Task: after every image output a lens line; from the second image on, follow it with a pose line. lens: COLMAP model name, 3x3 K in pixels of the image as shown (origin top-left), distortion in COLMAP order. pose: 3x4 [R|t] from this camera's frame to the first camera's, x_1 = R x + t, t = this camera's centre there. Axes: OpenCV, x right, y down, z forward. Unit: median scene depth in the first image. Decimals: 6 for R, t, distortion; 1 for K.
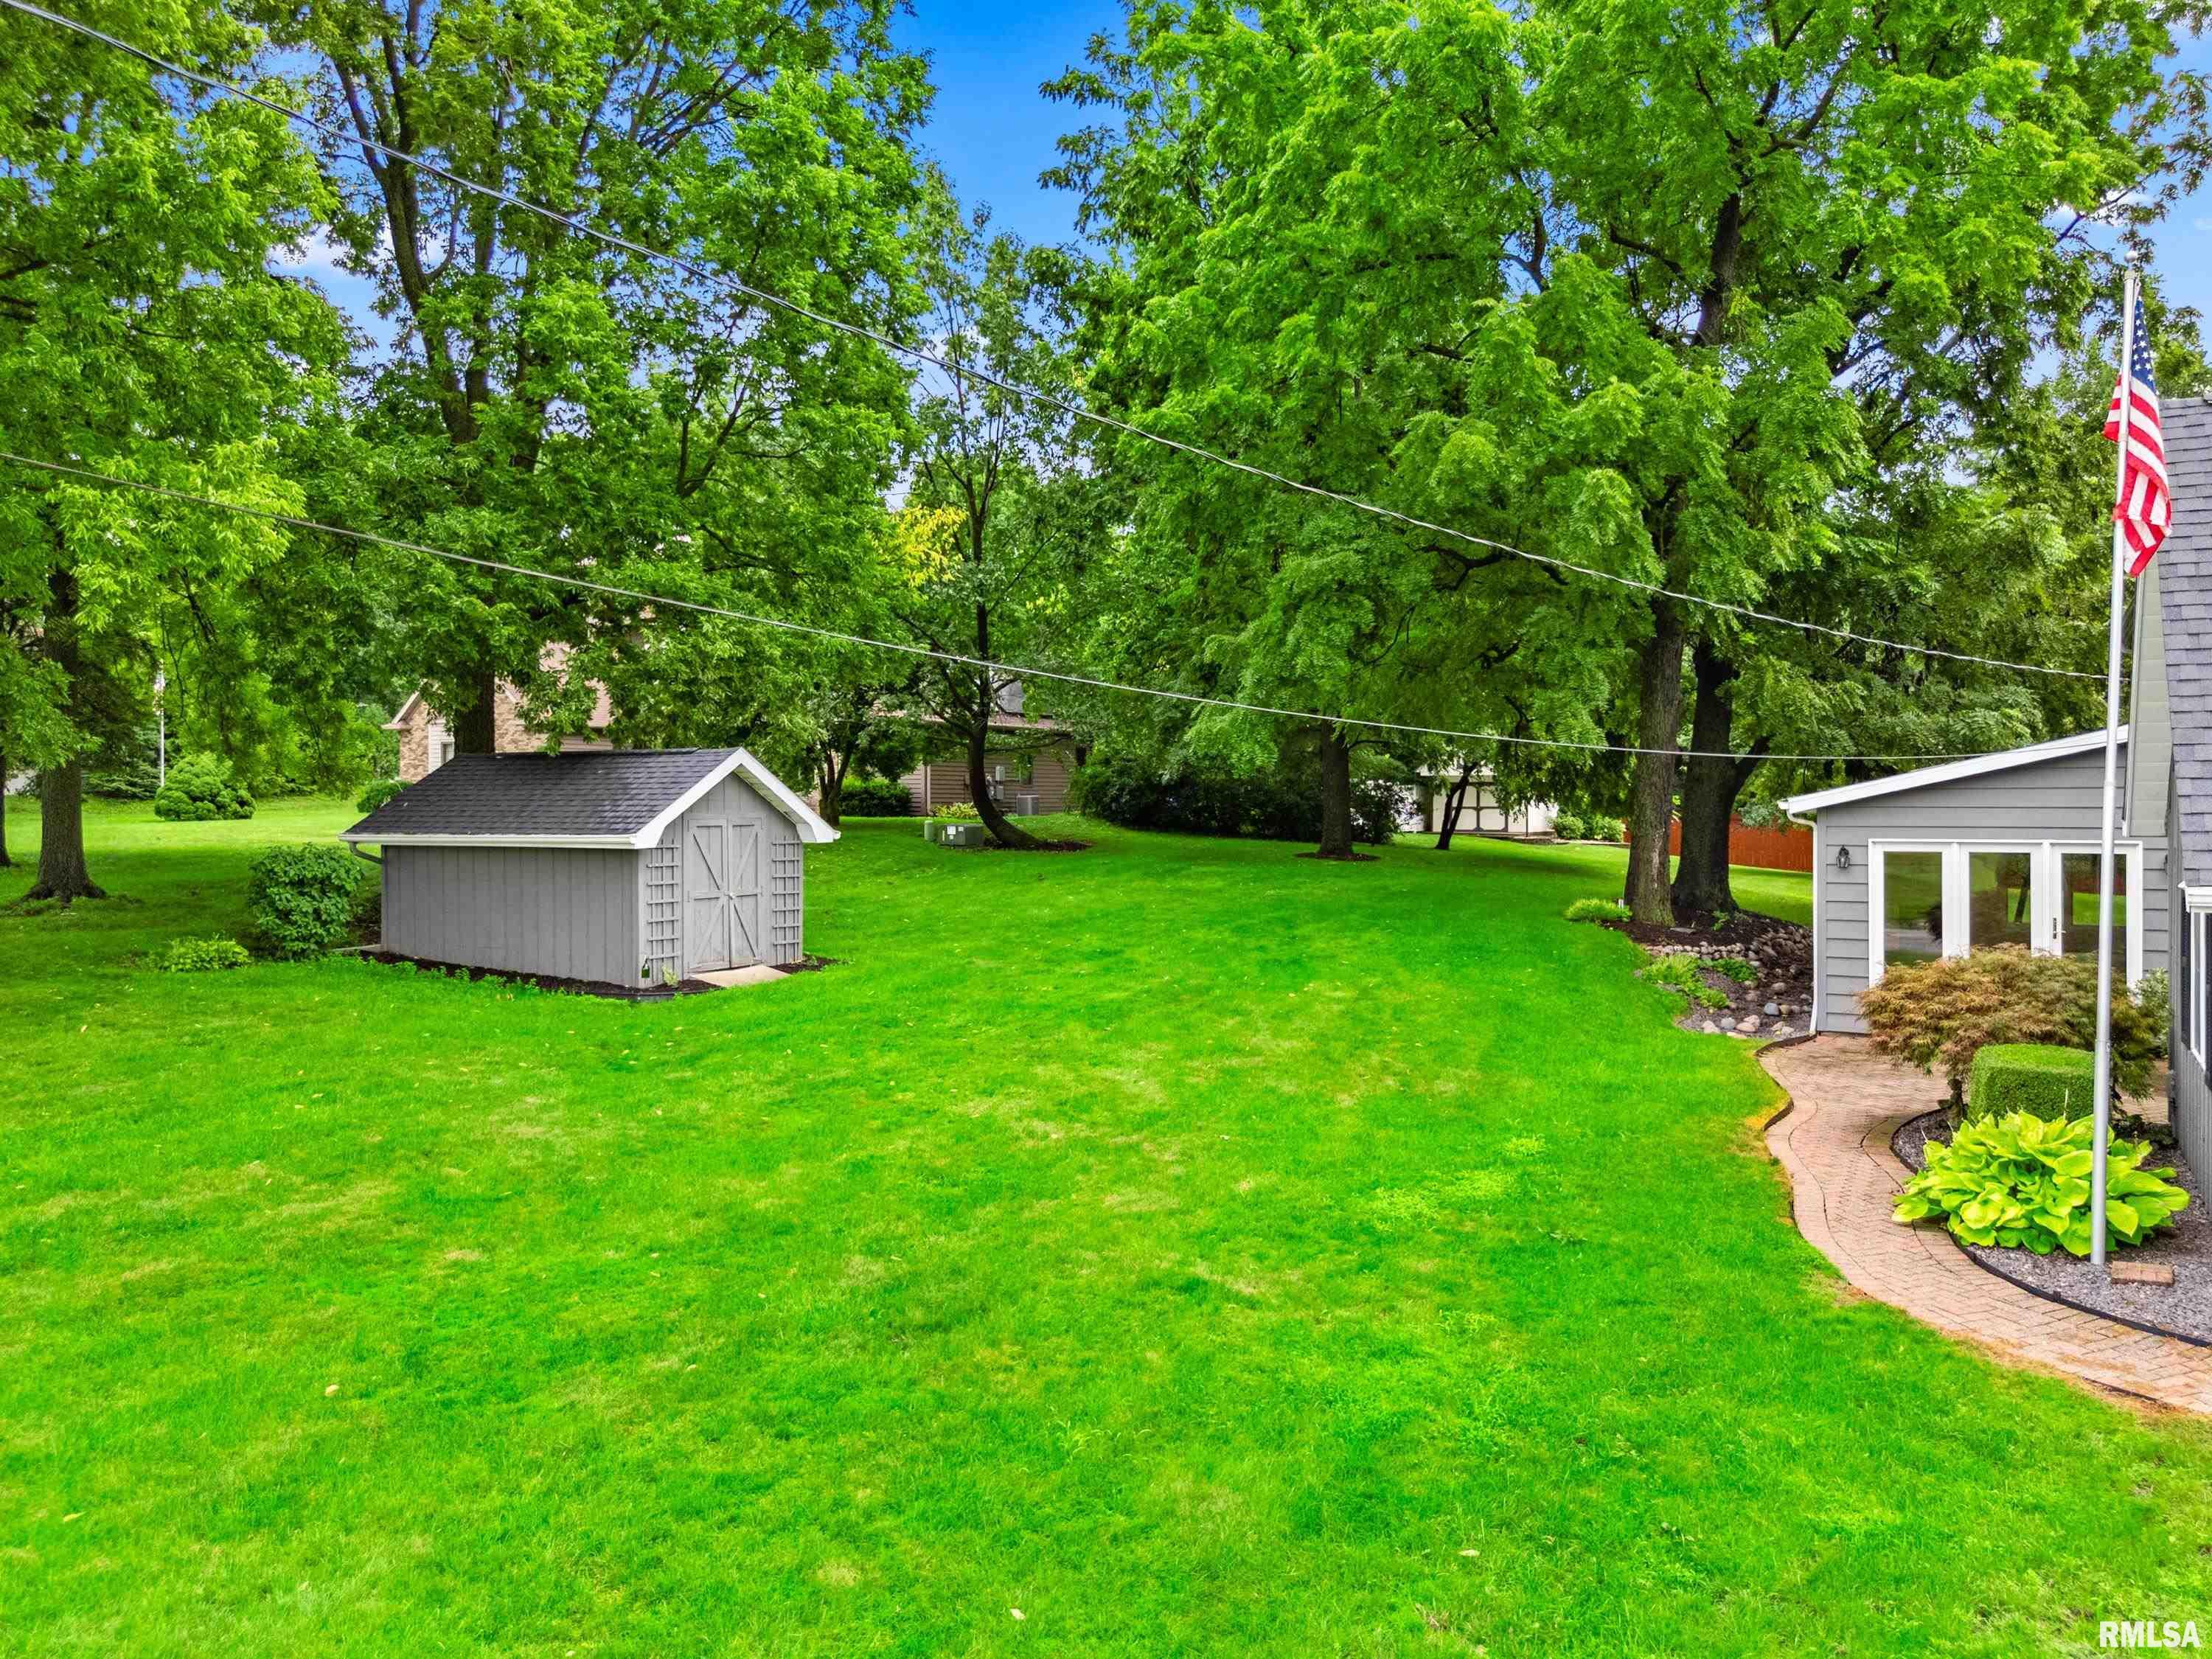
lens RADIAL K [[1628.2, 0, 1100.3], [0, 1628.2, 827.2], [0, 0, 1]] dist [0.064352, -0.058613]
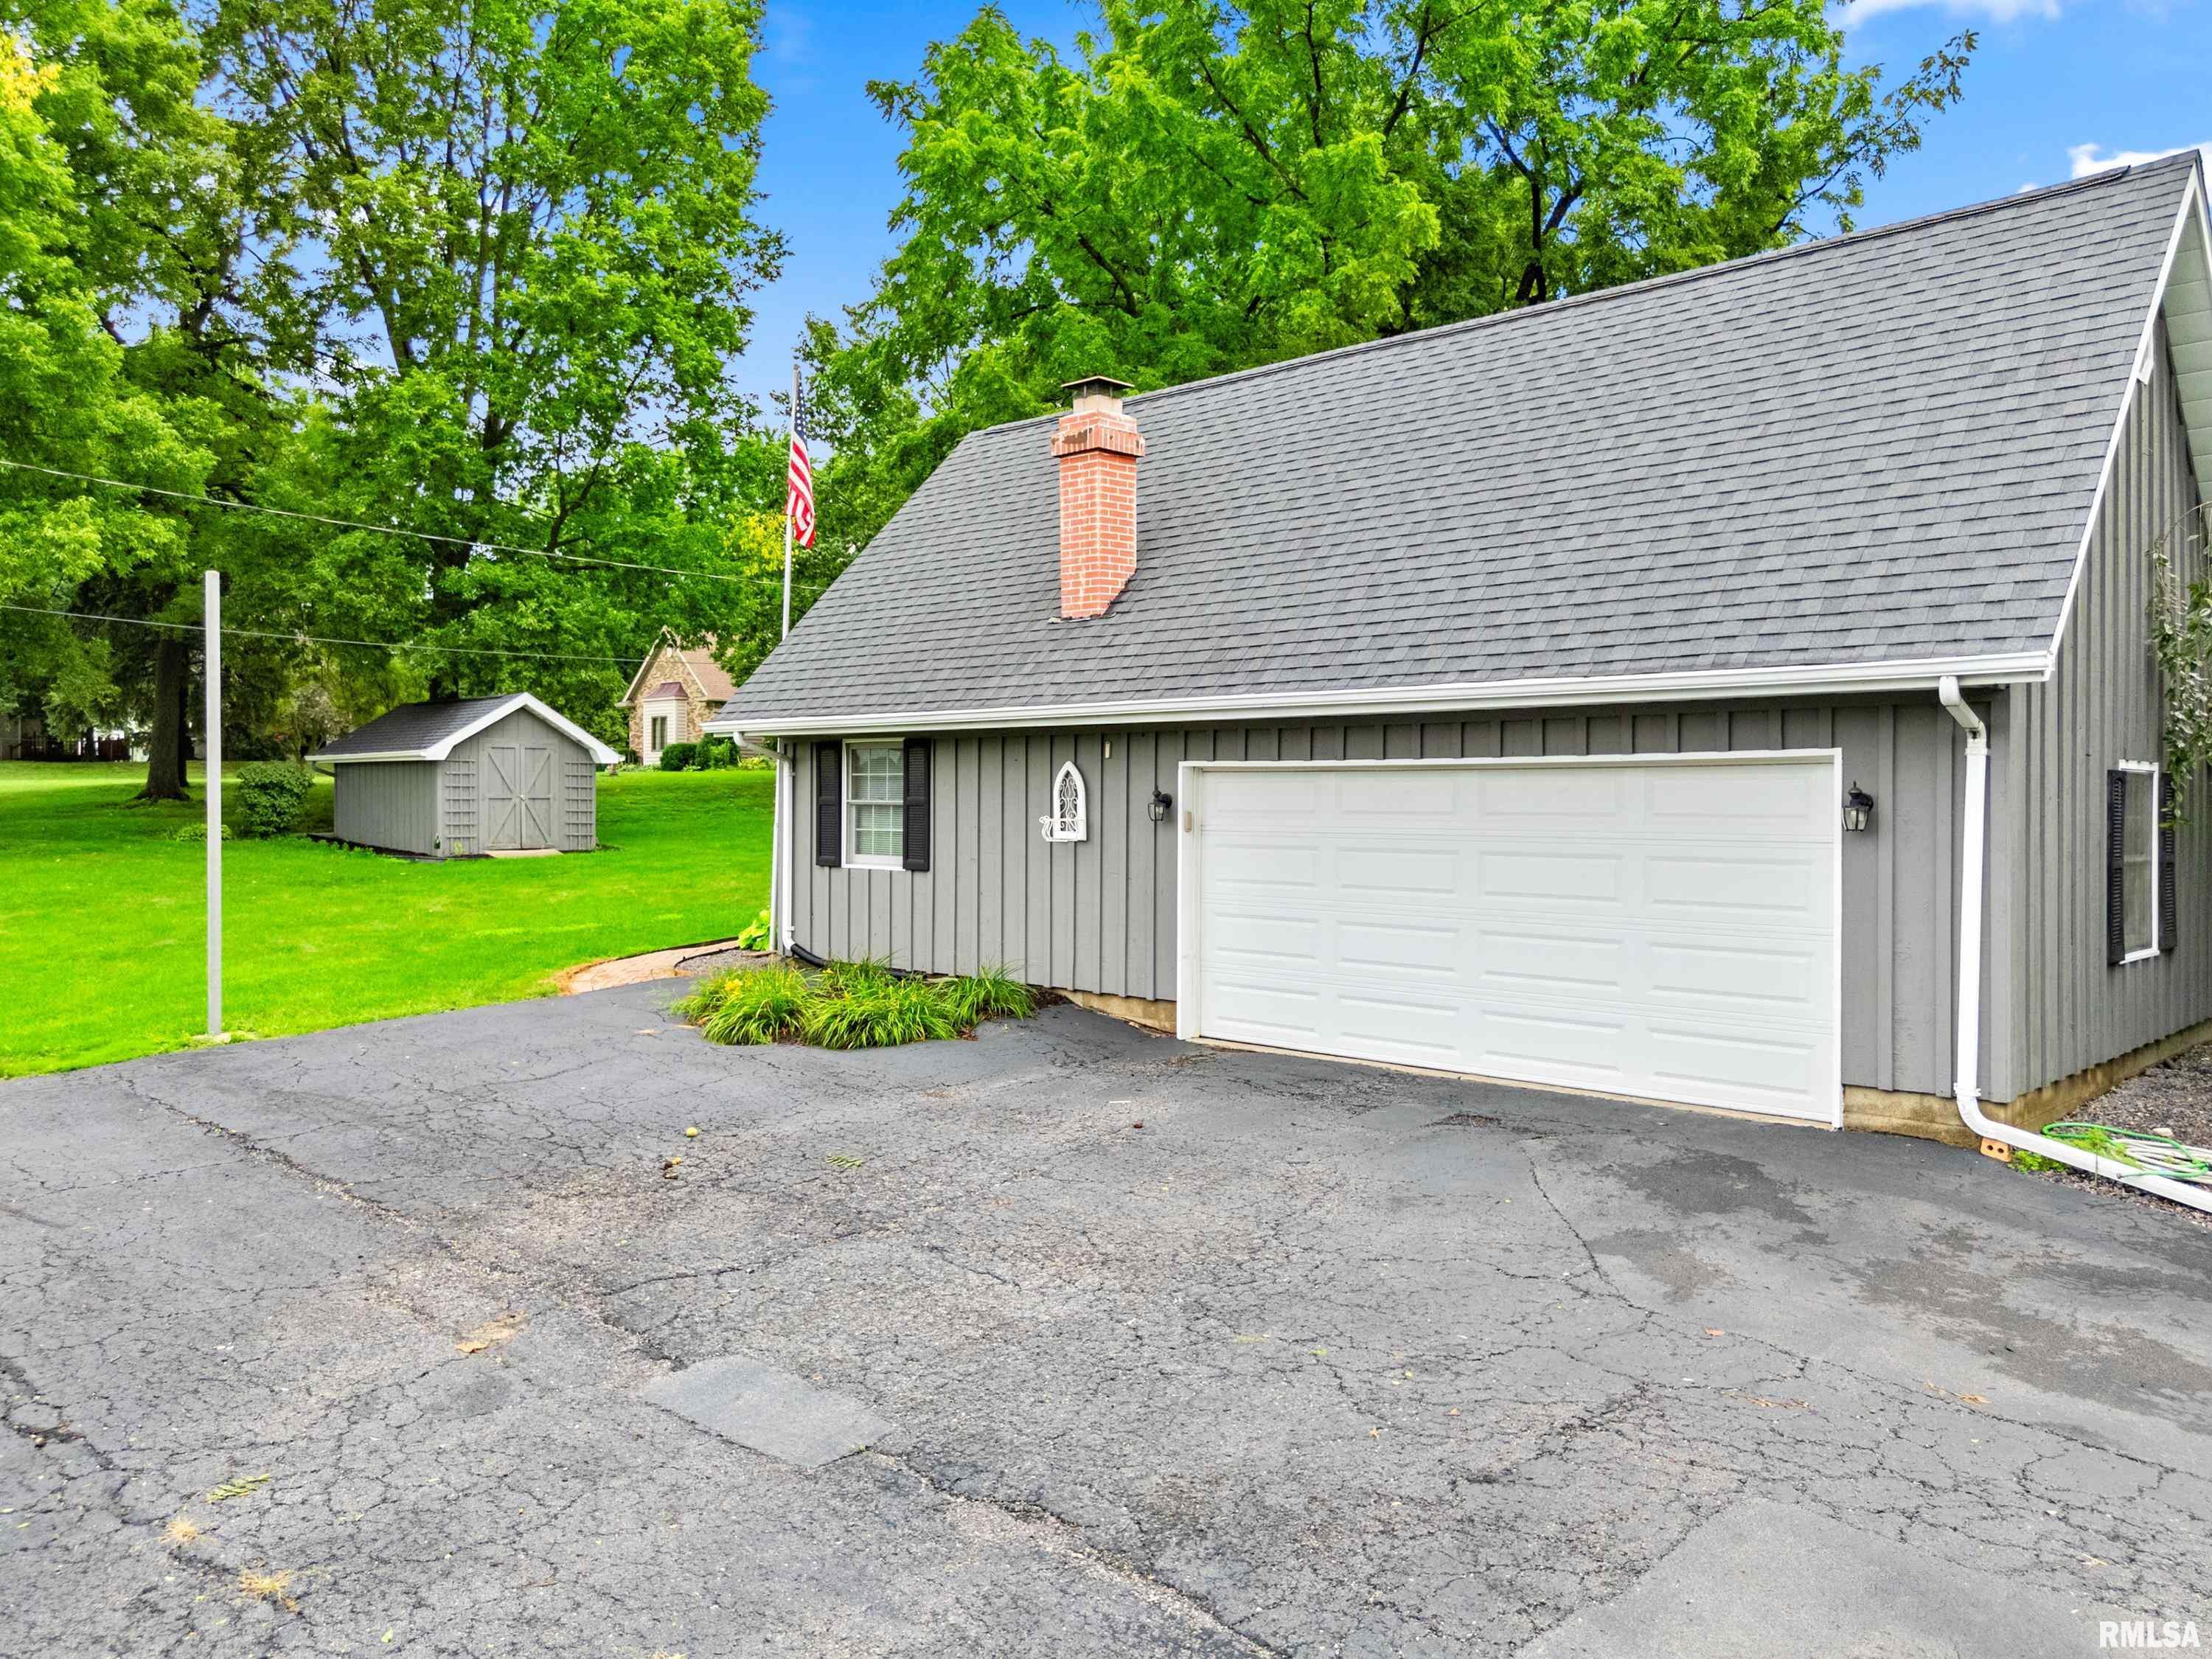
lens RADIAL K [[1628.2, 0, 1100.3], [0, 1628.2, 827.2], [0, 0, 1]] dist [0.064352, -0.058613]
pose [[0.970435, 0.005474, -0.241302, 0.614960], [-0.003890, 0.999968, 0.007037, 0.057585], [0.241333, -0.005890, 0.970424, -0.269709]]
